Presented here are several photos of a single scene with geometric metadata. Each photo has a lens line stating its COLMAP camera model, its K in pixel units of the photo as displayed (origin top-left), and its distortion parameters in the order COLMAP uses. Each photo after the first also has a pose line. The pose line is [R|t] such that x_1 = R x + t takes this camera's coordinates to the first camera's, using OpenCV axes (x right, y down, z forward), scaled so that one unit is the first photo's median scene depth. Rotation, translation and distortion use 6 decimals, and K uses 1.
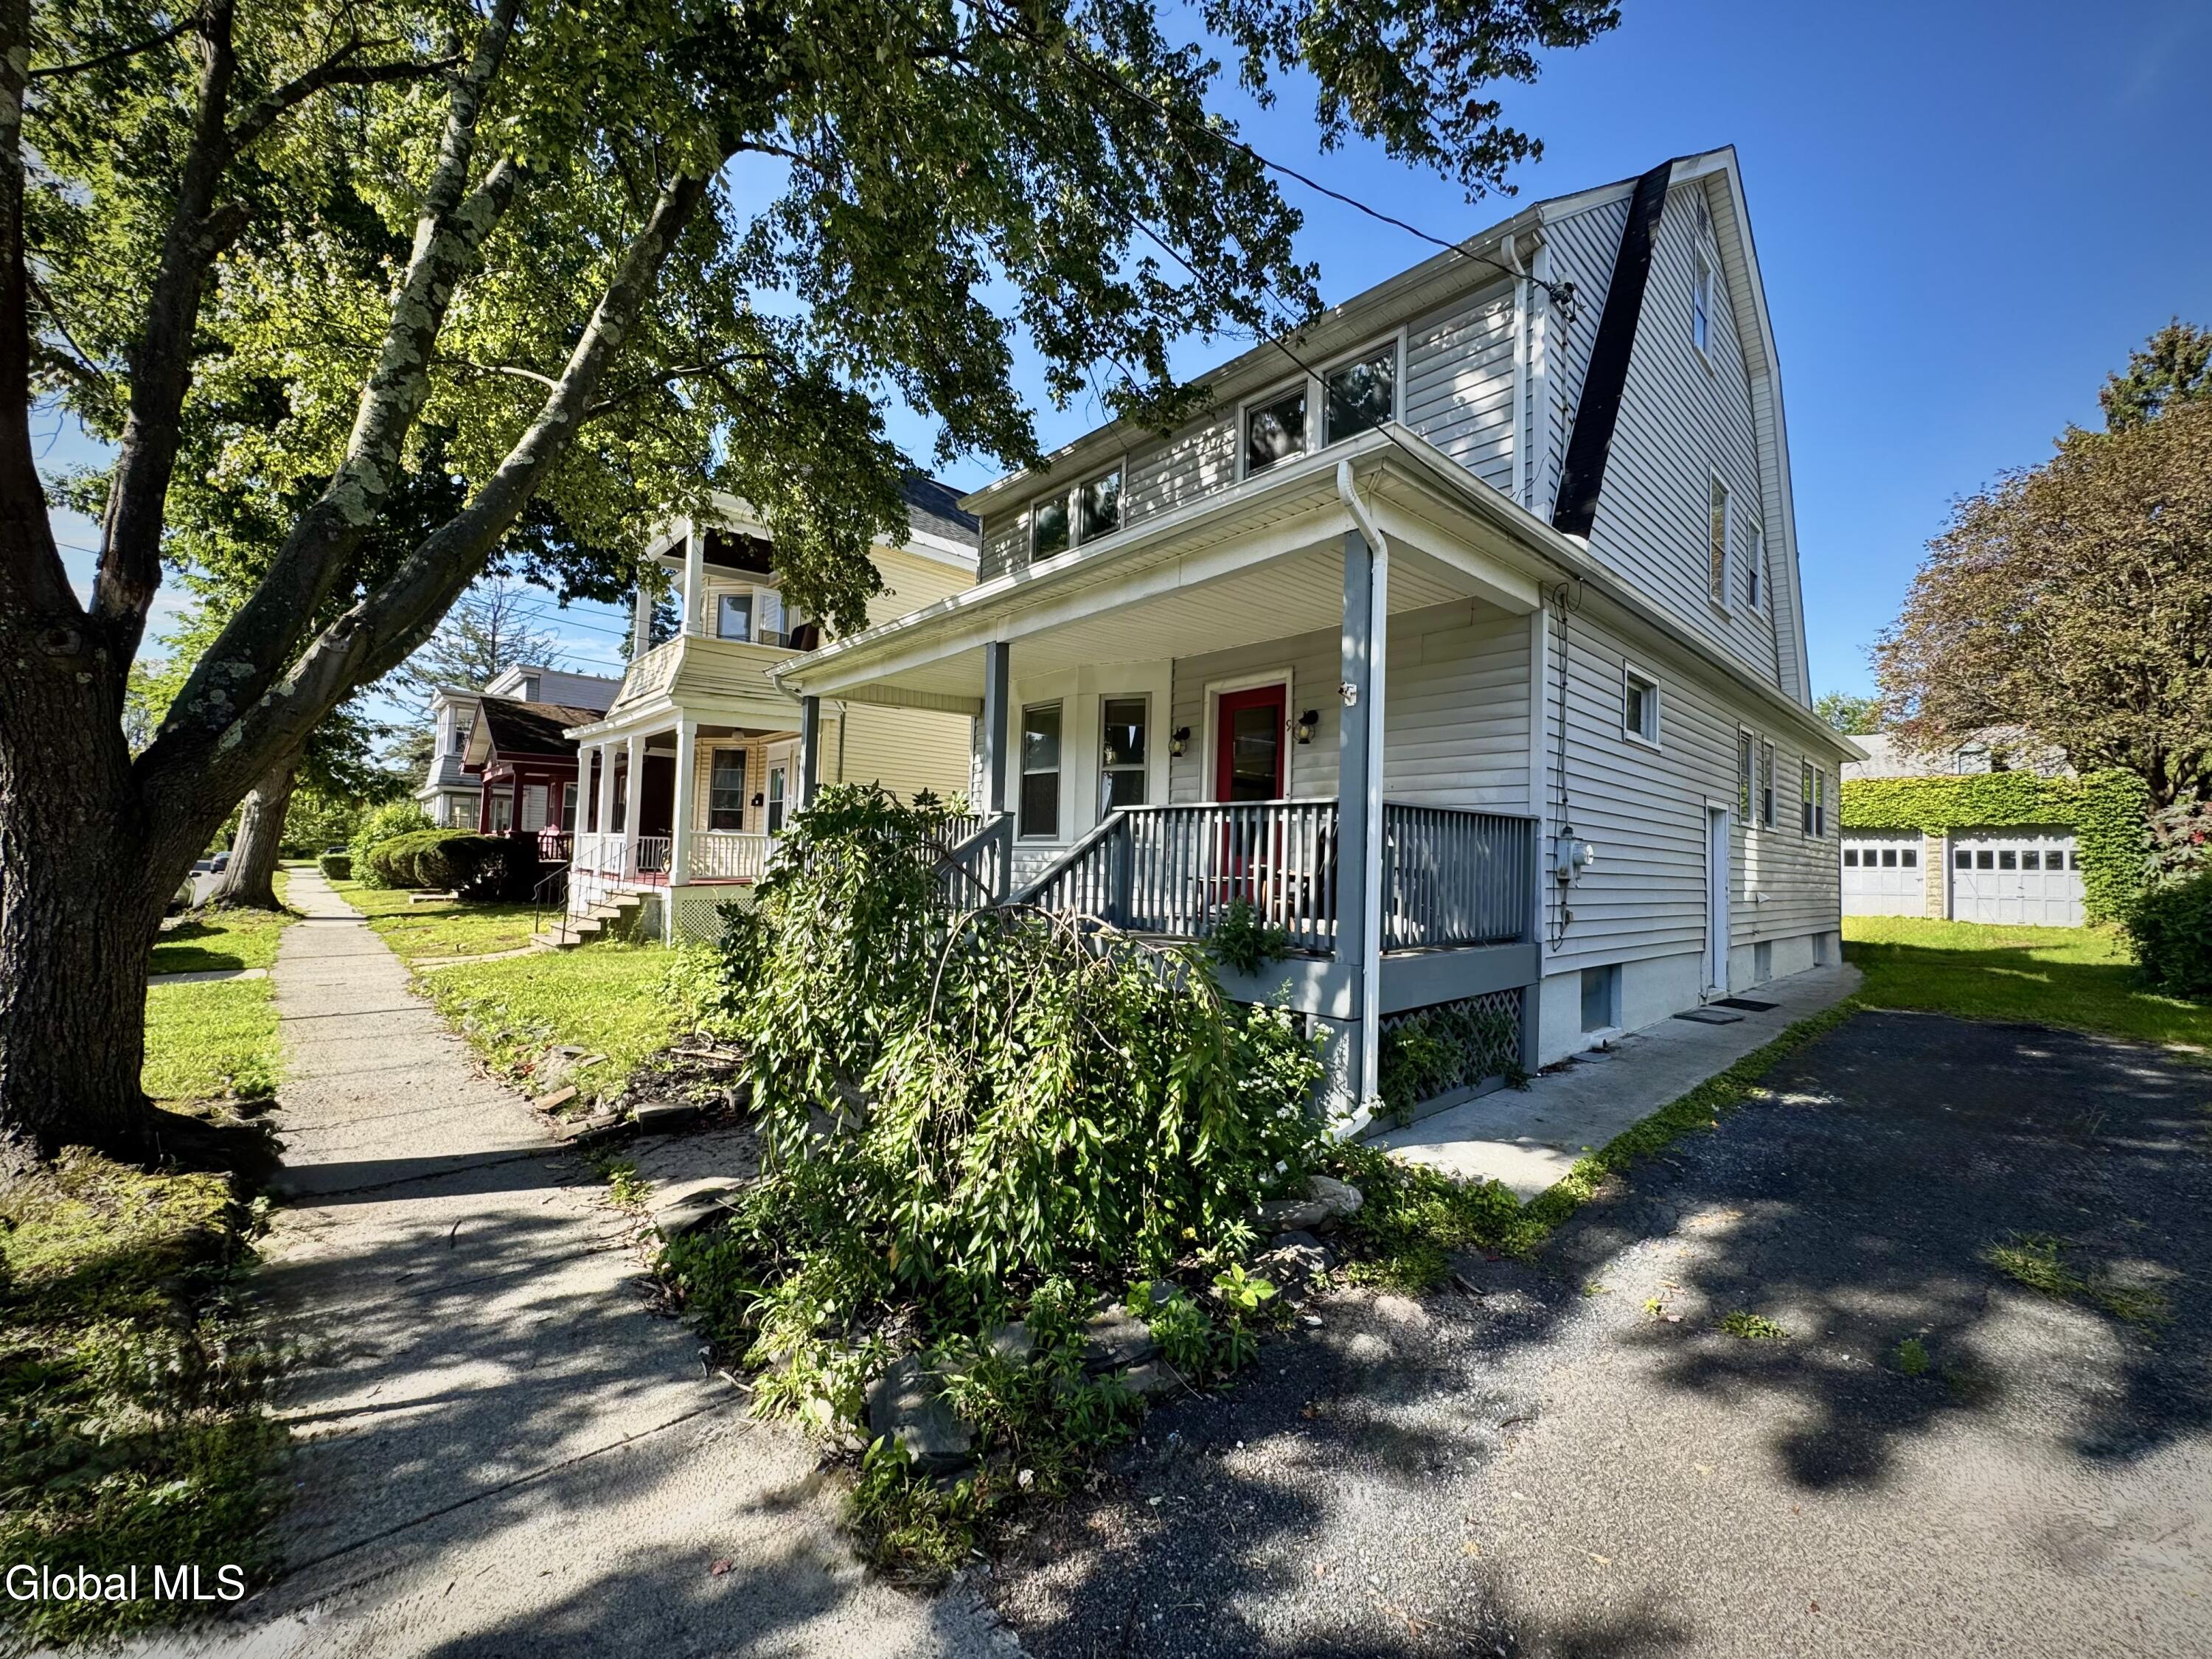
lens RADIAL K [[885.3, 0, 1100.4], [0, 885.3, 832.2], [0, 0, 1]] dist [-0.000770, -0.000478]
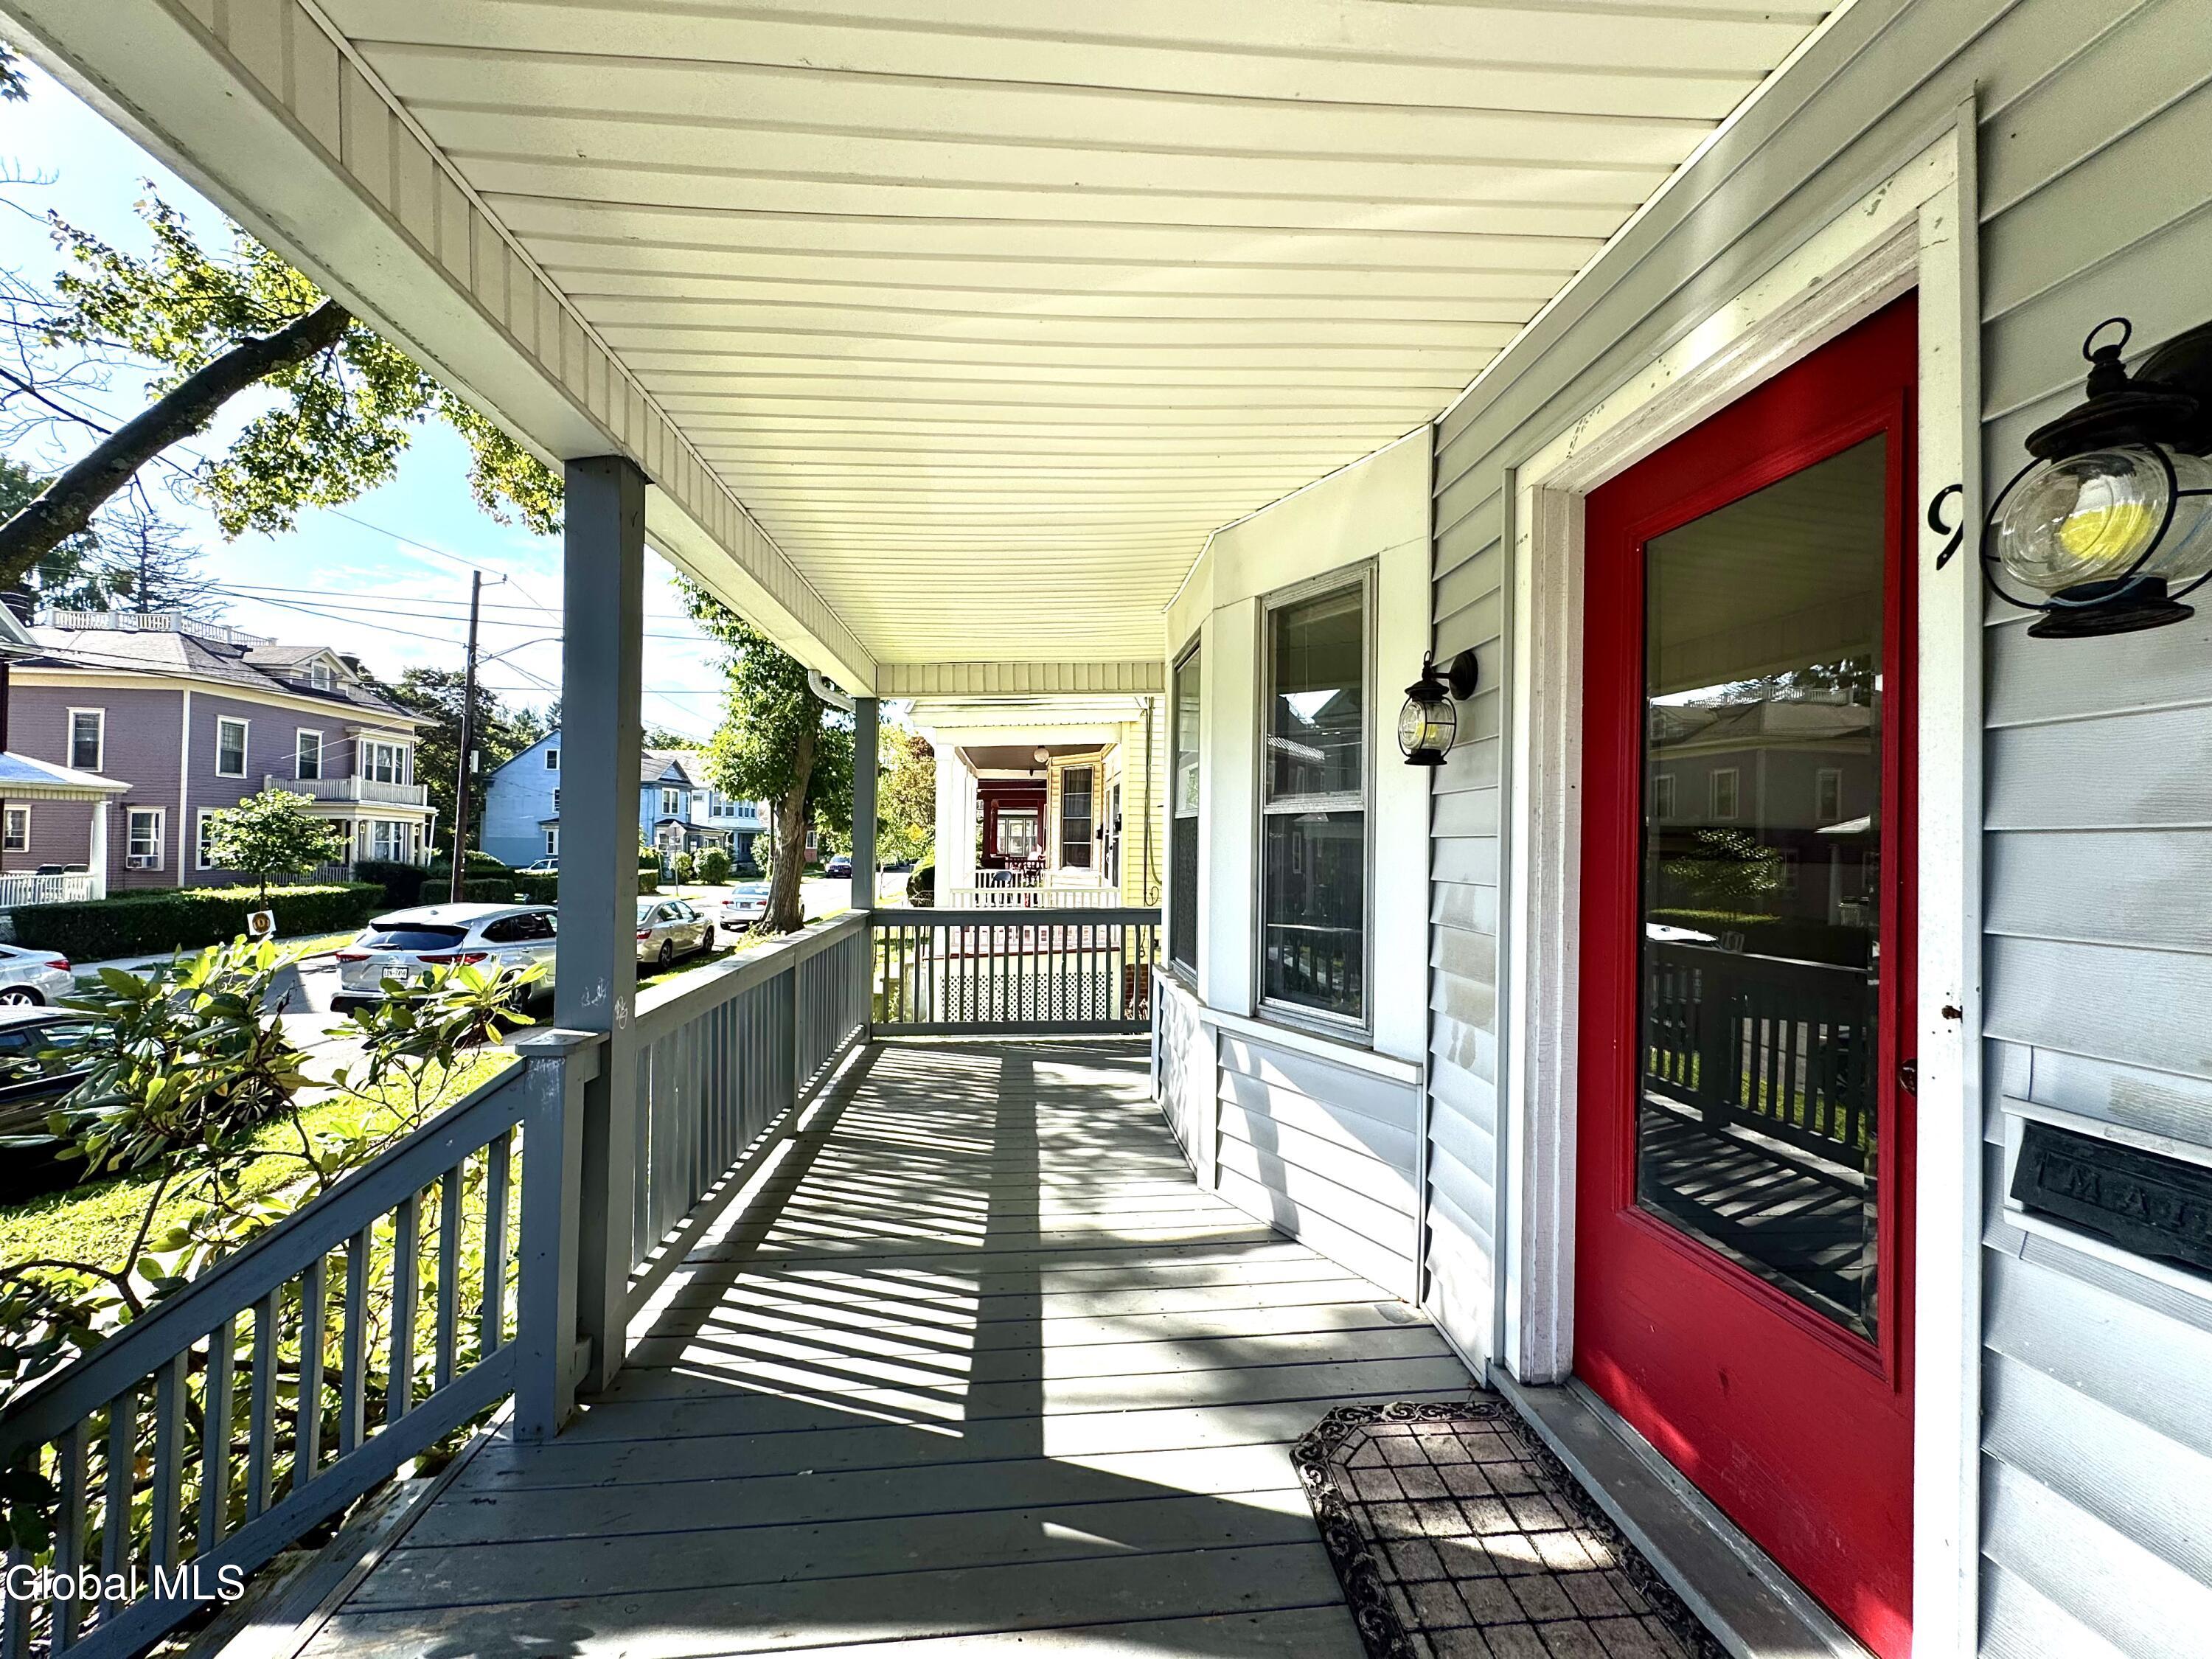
lens RADIAL K [[885.3, 0, 1100.4], [0, 885.3, 832.2], [0, 0, 1]] dist [-0.000770, -0.000478]
pose [[0.795980, -0.025296, -0.604794, 0.170092], [0.030315, 0.999539, -0.001909, -0.067878], [0.604563, -0.016815, 0.796380, 0.724728]]
